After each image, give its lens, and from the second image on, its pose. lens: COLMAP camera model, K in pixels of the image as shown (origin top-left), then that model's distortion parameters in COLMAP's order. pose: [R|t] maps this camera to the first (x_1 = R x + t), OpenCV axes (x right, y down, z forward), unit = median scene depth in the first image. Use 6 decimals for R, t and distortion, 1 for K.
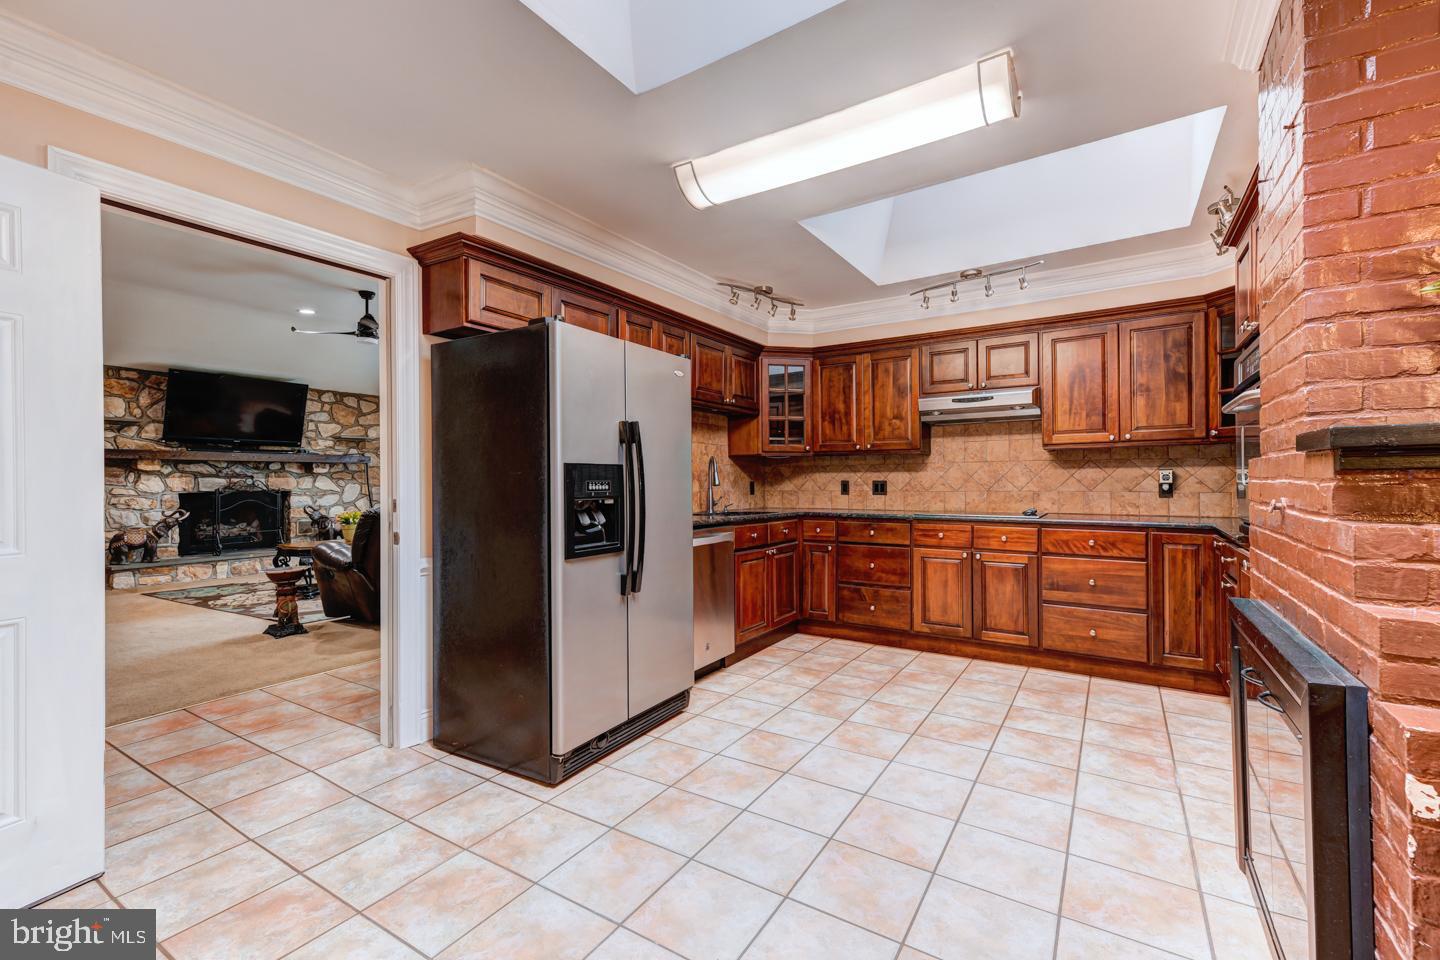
lens RADIAL K [[616.2, 0, 725.8], [0, 616.2, 479.5], [0, 0, 1]] dist [0.019876, 0.000072]
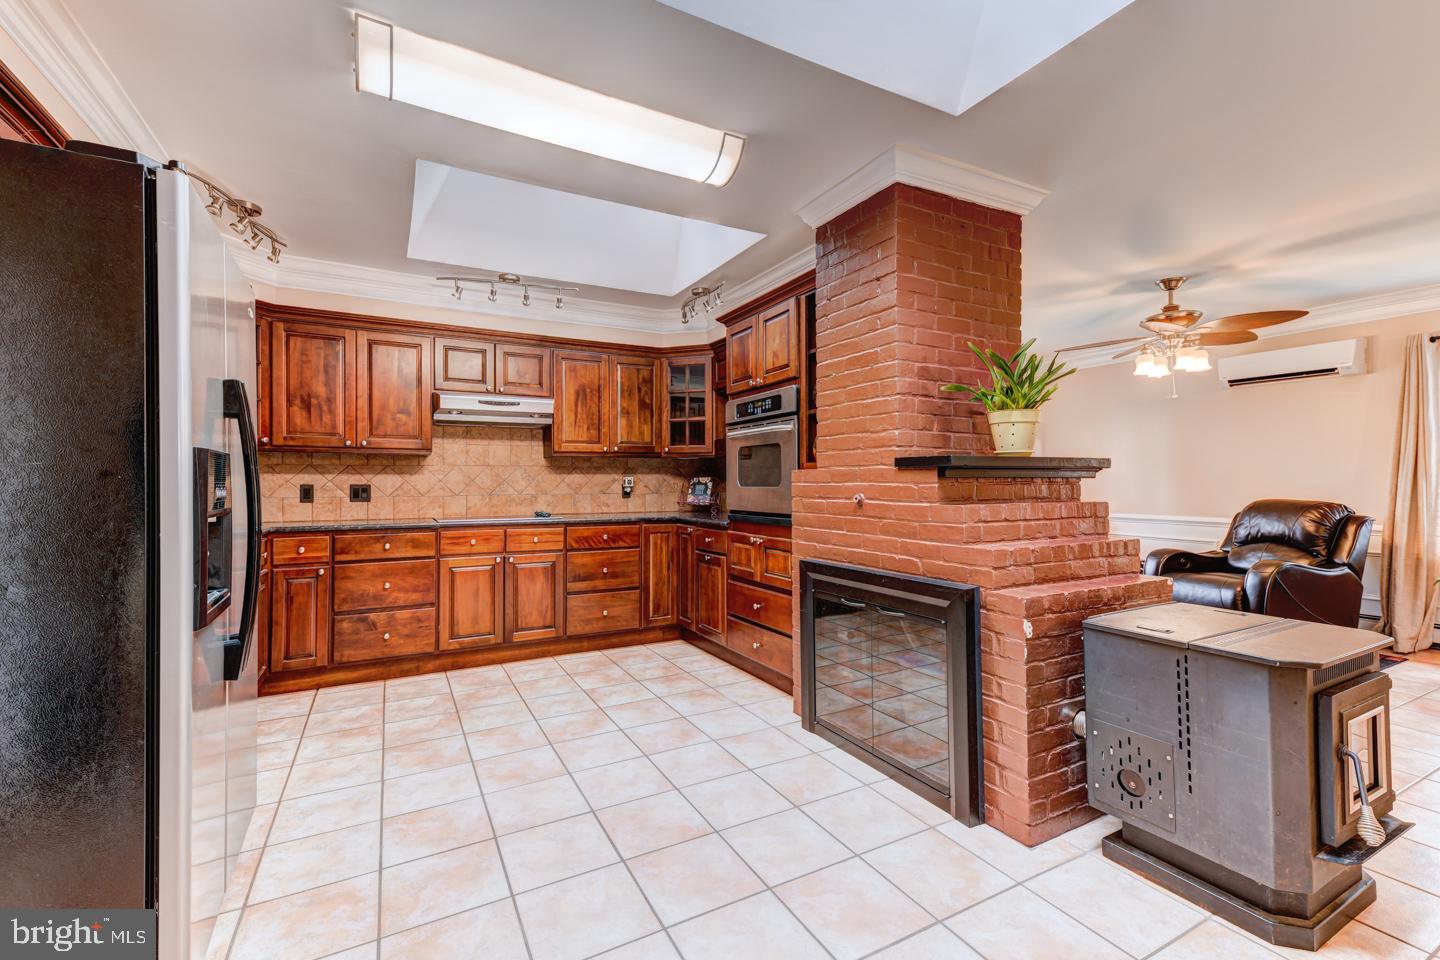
lens RADIAL K [[616.2, 0, 726.5], [0, 616.2, 479.1], [0, 0, 1]] dist [0.019876, 0.000072]
pose [[0.487995, 0.008670, 0.872804, -0.306106], [-0.001482, 0.999957, -0.009105, 0.001839], [-0.872845, 0.003150, 0.487987, 0.206377]]
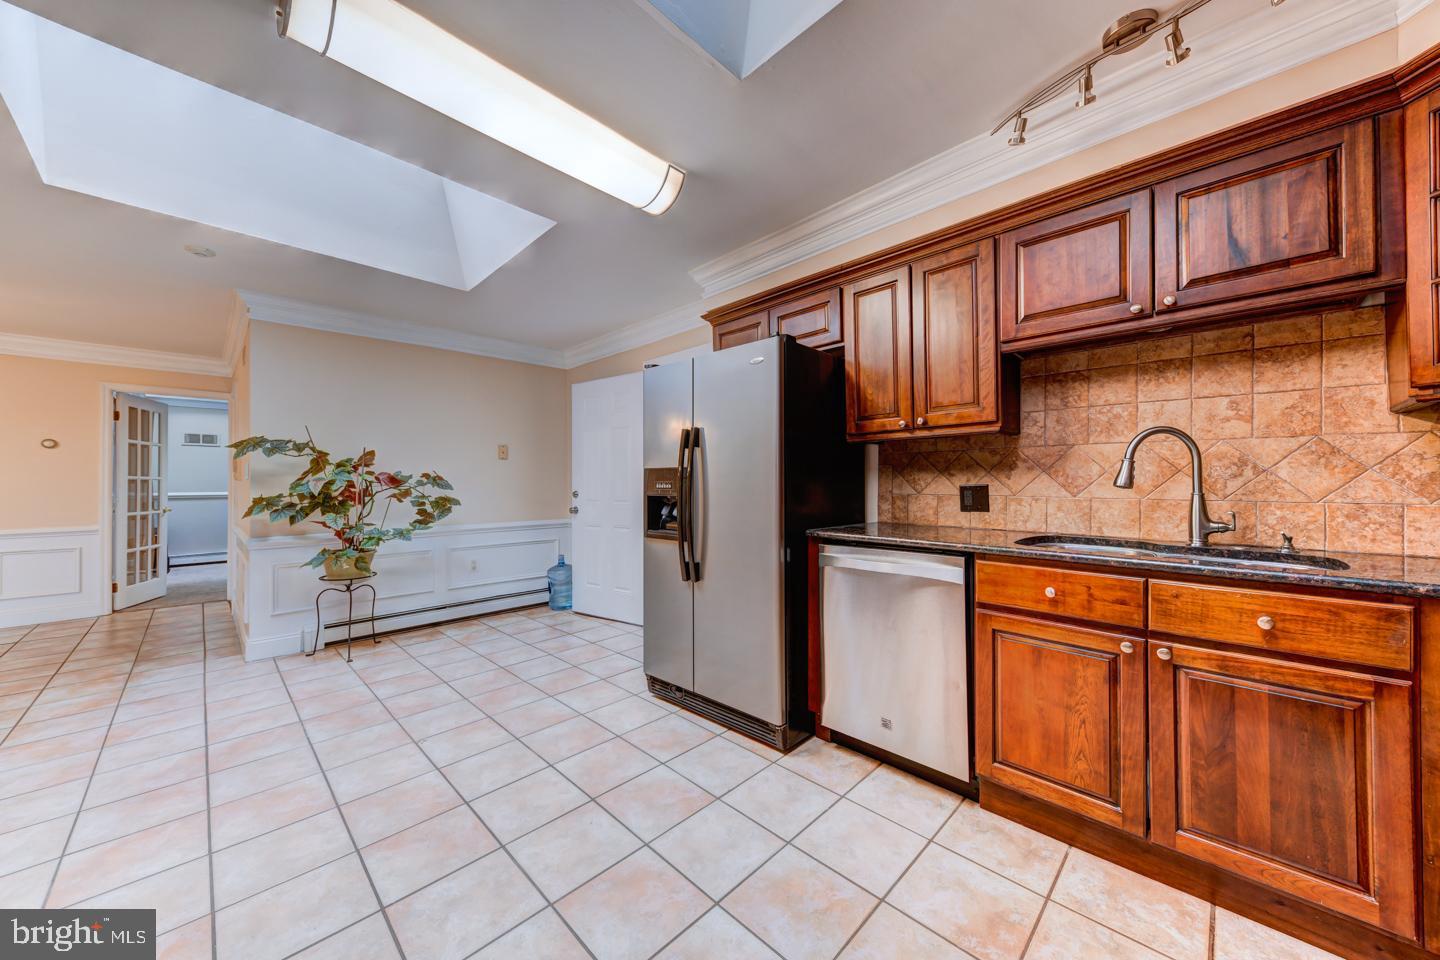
lens RADIAL K [[504.0, 0, 730.9], [0, 504.0, 475.5], [0, 0, 1]] dist [-0.002574, -0.000323]
pose [[-0.200040, -0.005593, -0.979772, 0.502548], [0.004838, 0.999966, -0.006696, -0.000642], [0.979776, -0.006079, -0.200006, 0.859925]]
